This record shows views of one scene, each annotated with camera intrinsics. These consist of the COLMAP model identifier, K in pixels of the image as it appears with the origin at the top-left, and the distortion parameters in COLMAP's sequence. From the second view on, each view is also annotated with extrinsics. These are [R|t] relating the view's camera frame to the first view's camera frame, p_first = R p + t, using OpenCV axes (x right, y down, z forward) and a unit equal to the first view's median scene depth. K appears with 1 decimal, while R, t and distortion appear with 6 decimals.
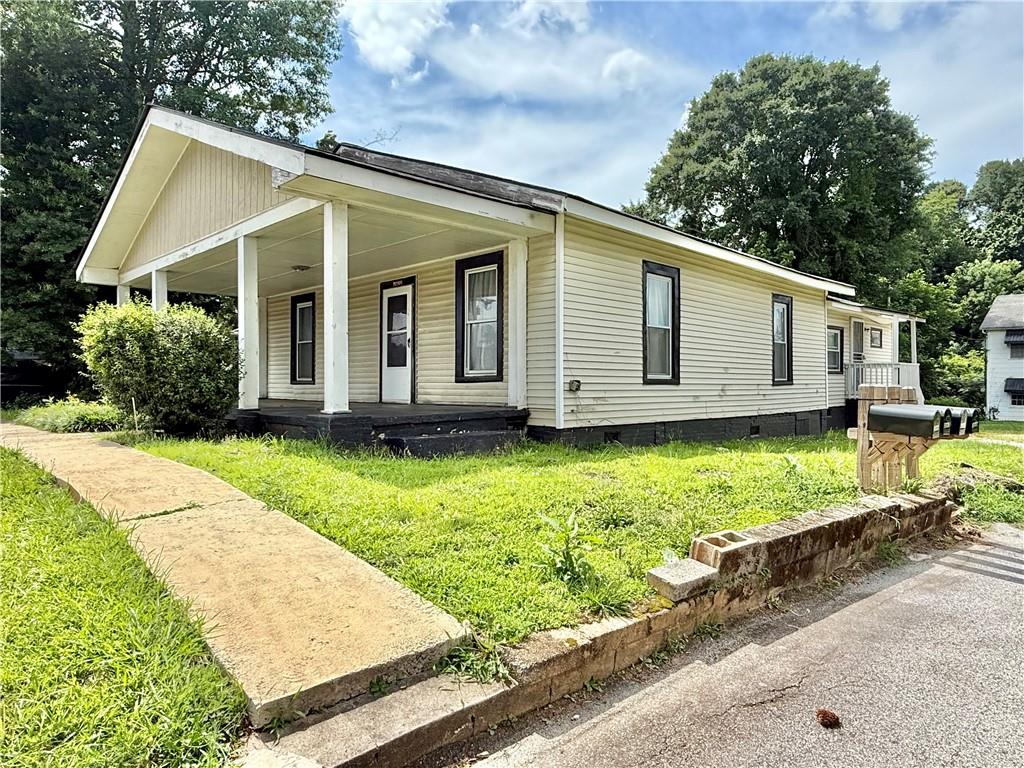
lens RADIAL K [[663.0, 0, 512.8], [0, 663.0, 379.6], [0, 0, 1]] dist [-0.000212, 0.010193]
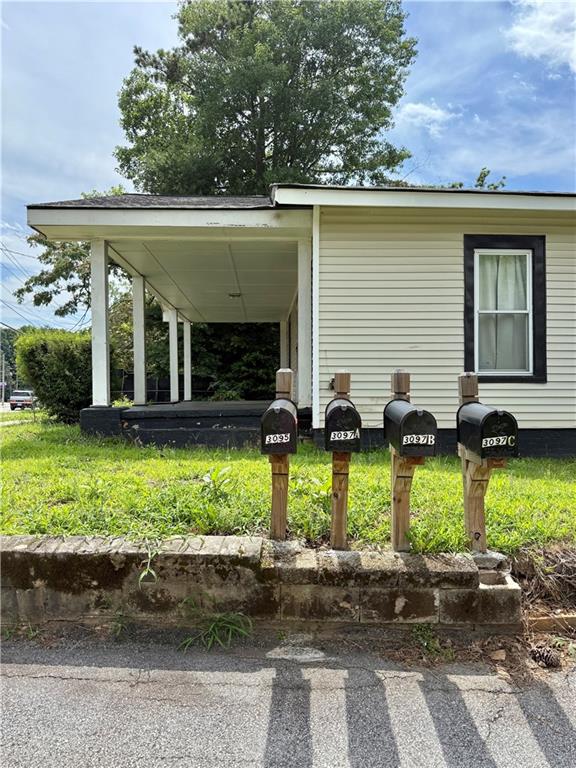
lens RADIAL K [[543.2, 0, 292.4], [0, 543.2, 382.2], [0, 0, 1]] dist [0.024634, -0.025788]
pose [[0.740591, -0.011146, -0.671863, 0.352629], [0.007631, 0.999937, -0.008177, 0.007522], [0.671913, 0.000929, 0.740630, 0.239509]]
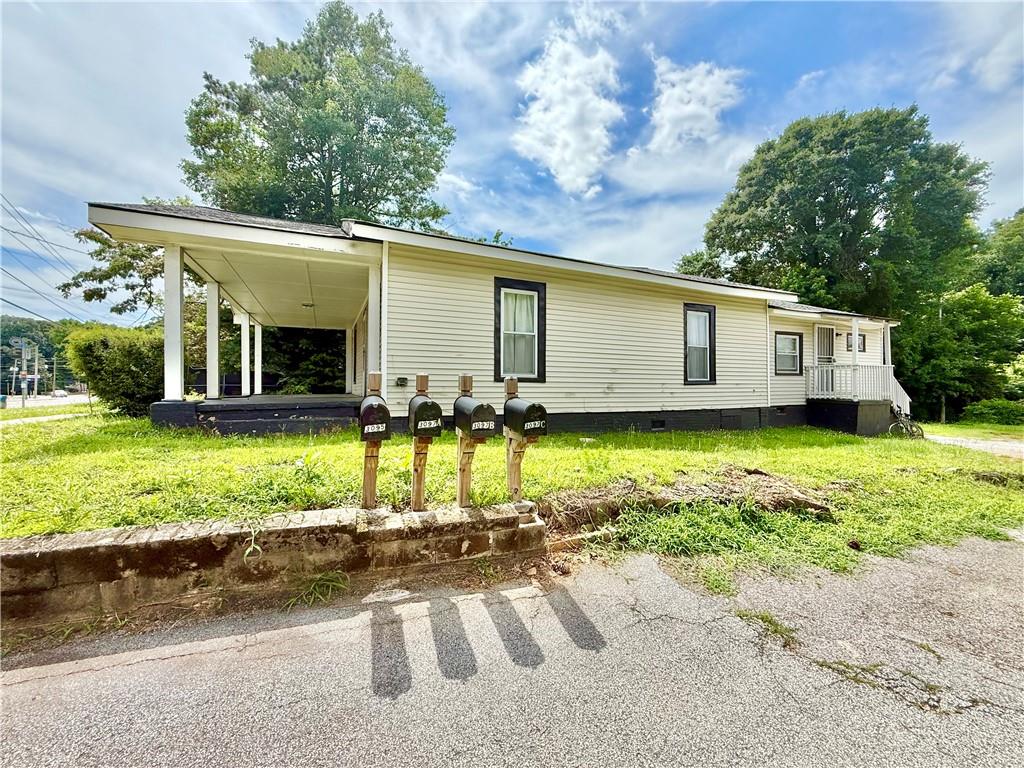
lens RADIAL K [[408.1, 0, 508.3], [0, 408.1, 382.7], [0, 0, 1]] dist [0.000011, 0.001448]
pose [[0.935042, 0.002656, -0.354527, 0.338468], [-0.002695, 0.999996, 0.000383, 0.005727], [0.354527, 0.000597, 0.935046, 0.230702]]
